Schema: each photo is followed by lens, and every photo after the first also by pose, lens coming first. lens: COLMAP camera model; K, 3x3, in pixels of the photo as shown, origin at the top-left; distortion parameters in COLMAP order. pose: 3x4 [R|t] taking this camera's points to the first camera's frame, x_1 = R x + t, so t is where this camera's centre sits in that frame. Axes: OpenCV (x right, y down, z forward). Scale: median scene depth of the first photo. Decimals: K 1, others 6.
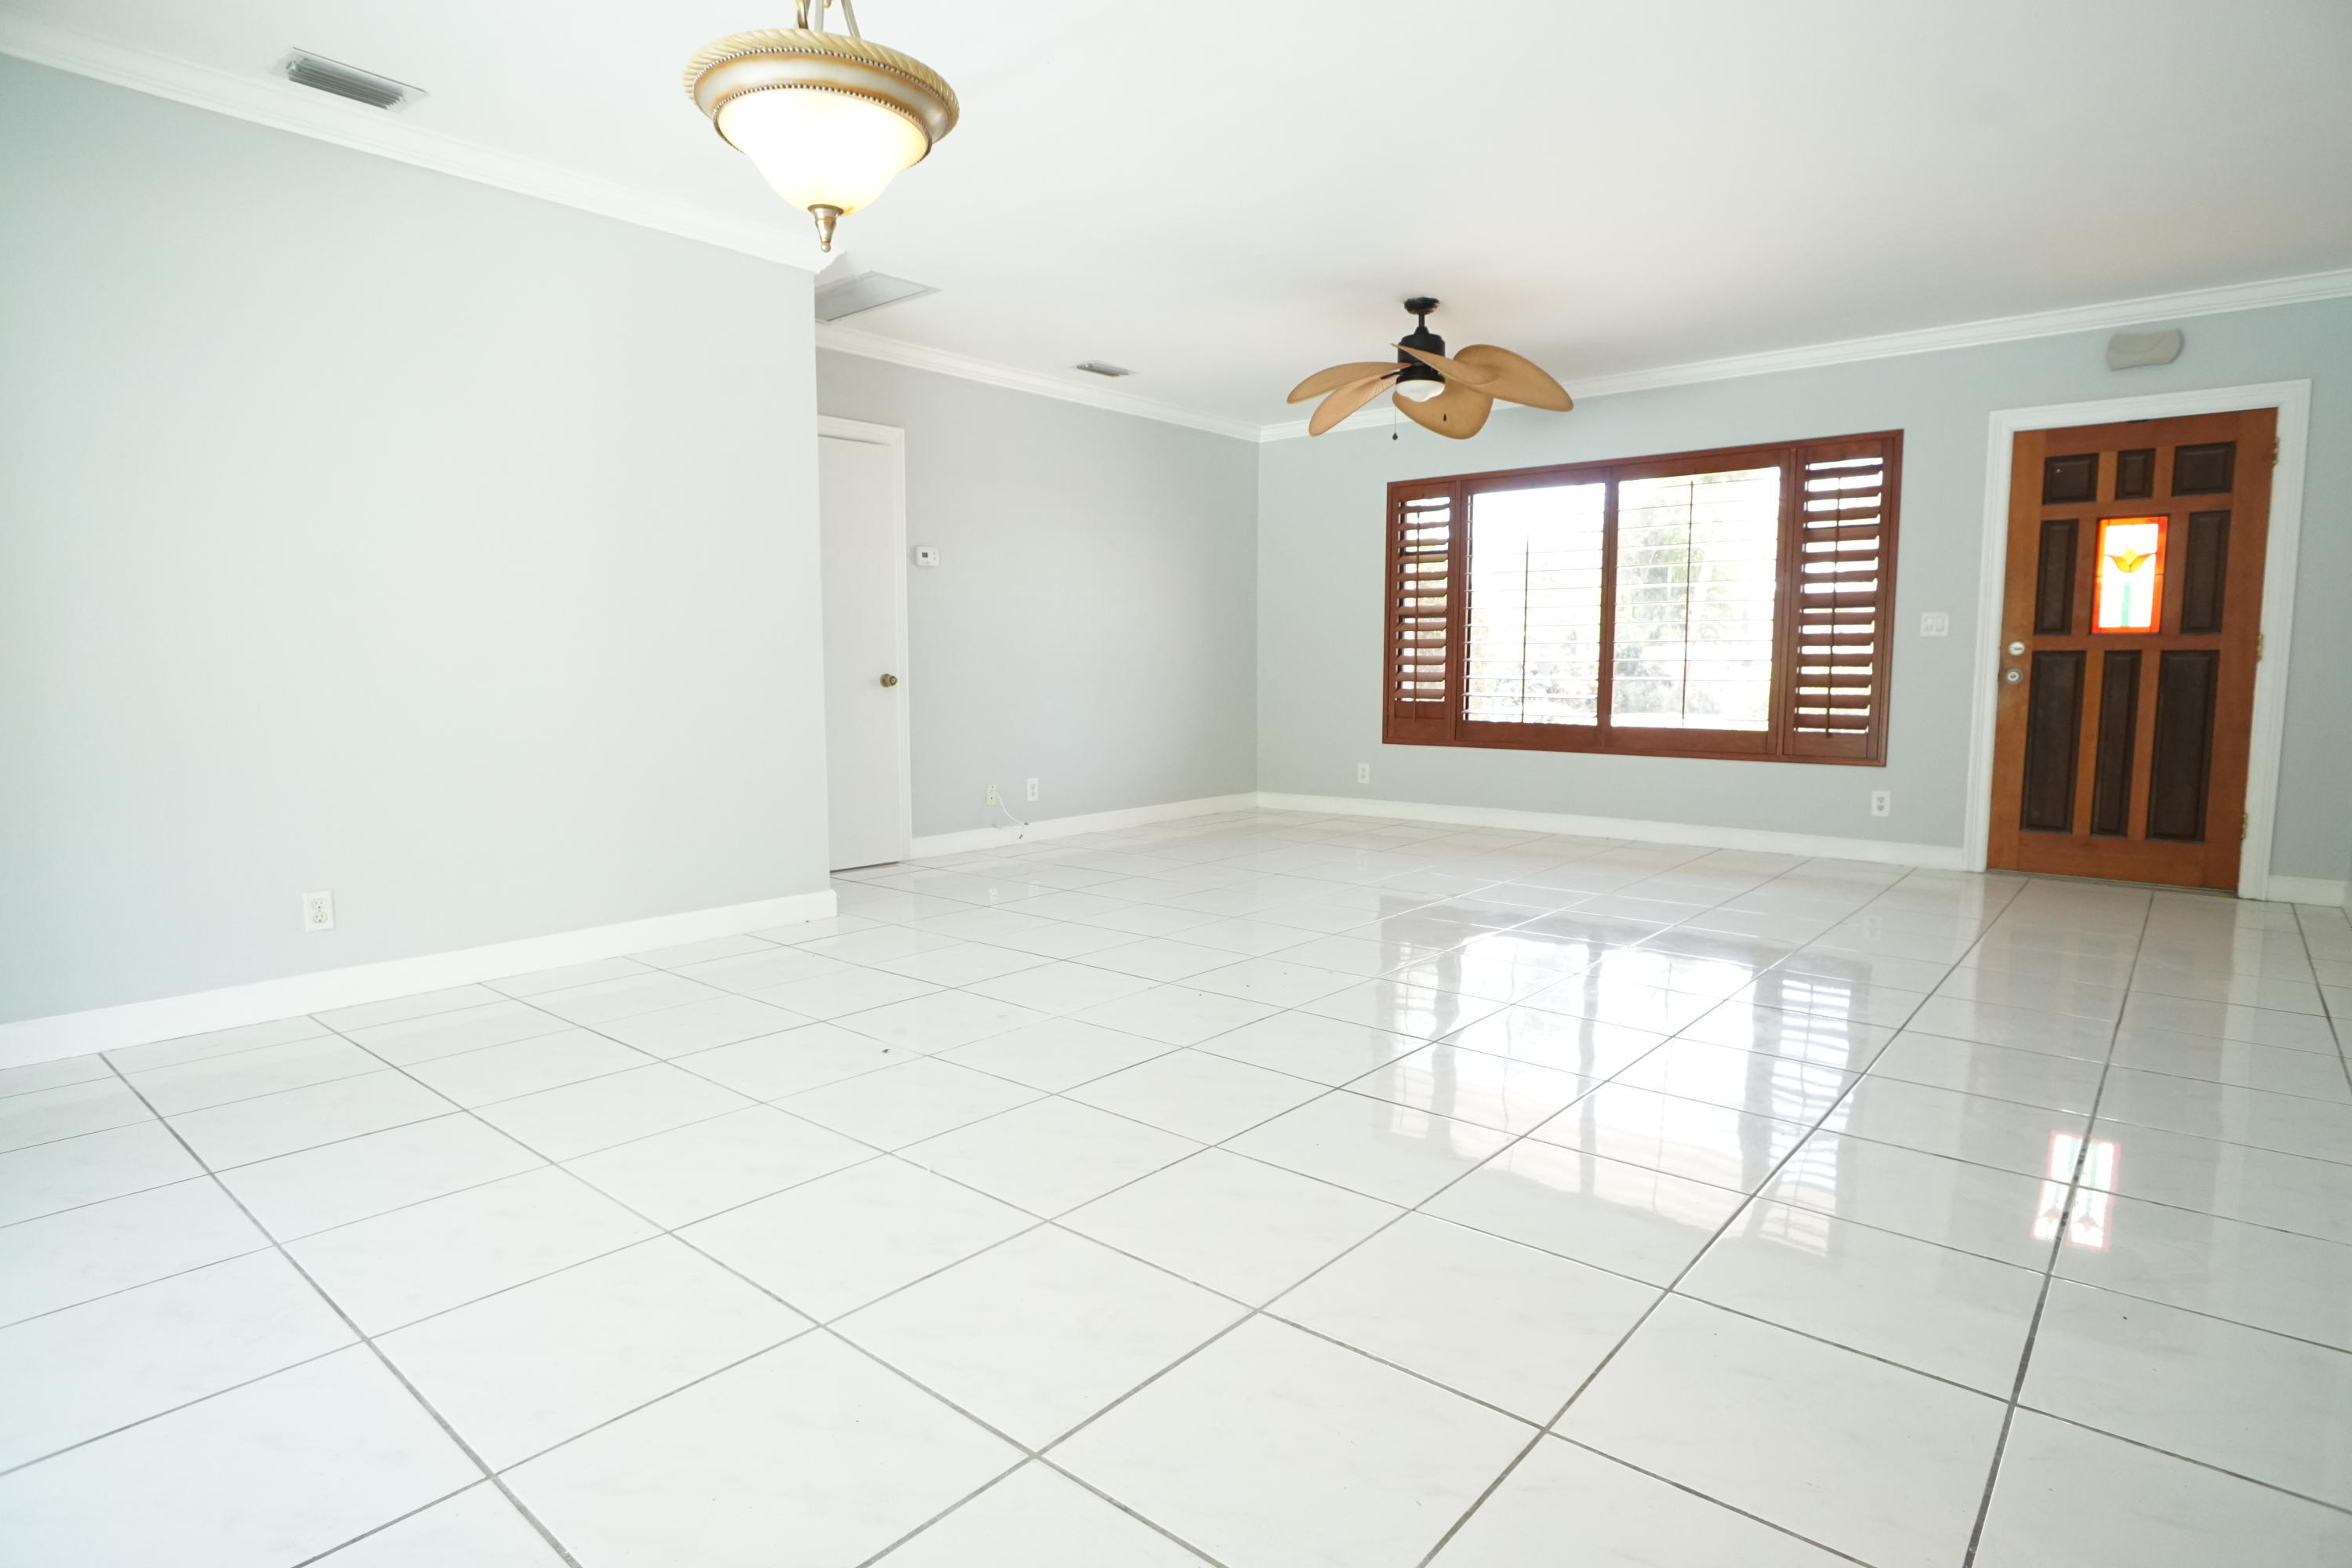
lens RADIAL K [[1240.9, 0, 1176.0], [0, 1240.9, 784.0], [0, 0, 1]] dist [-0.003517, 0.000015]
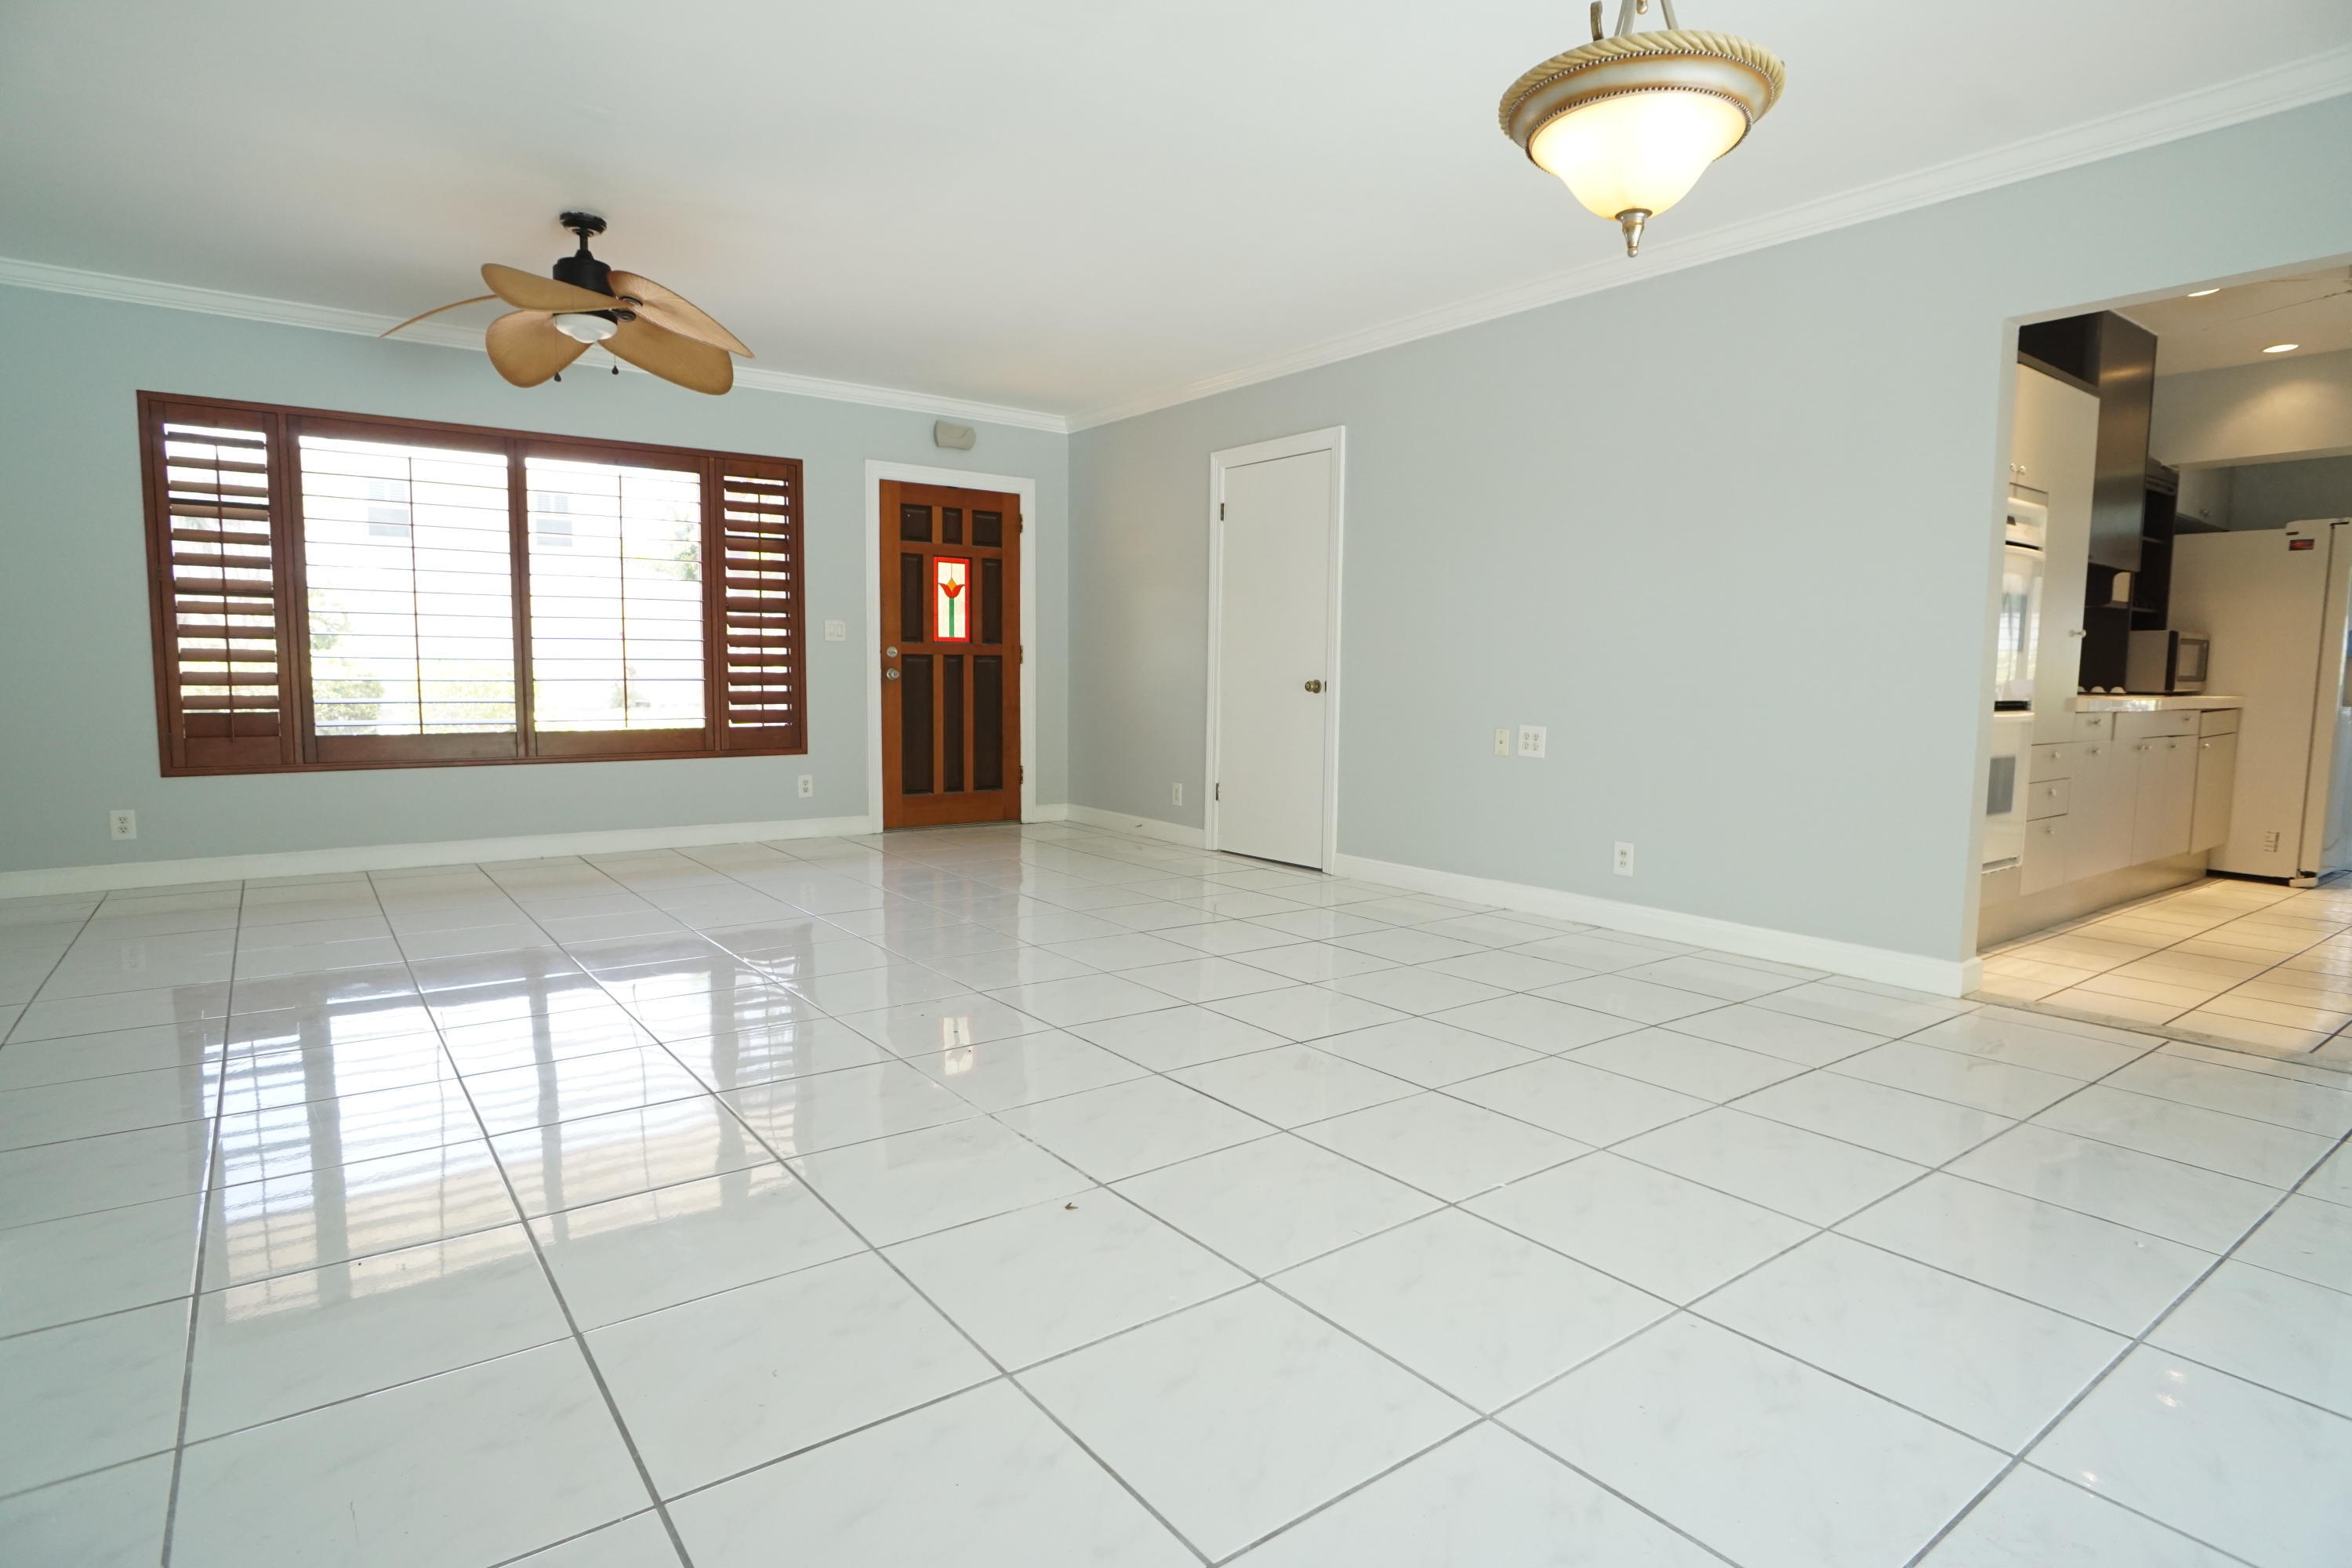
lens RADIAL K [[1256.9, 0, 1176.0], [0, 1256.9, 784.0], [0, 0, 1]] dist [-0.000917, -0.000030]
pose [[0.245149, -0.088622, 0.965426, -0.480801], [0.087340, 0.993783, 0.069047, -0.037715], [-0.965543, 0.067394, 0.251366, 0.392744]]
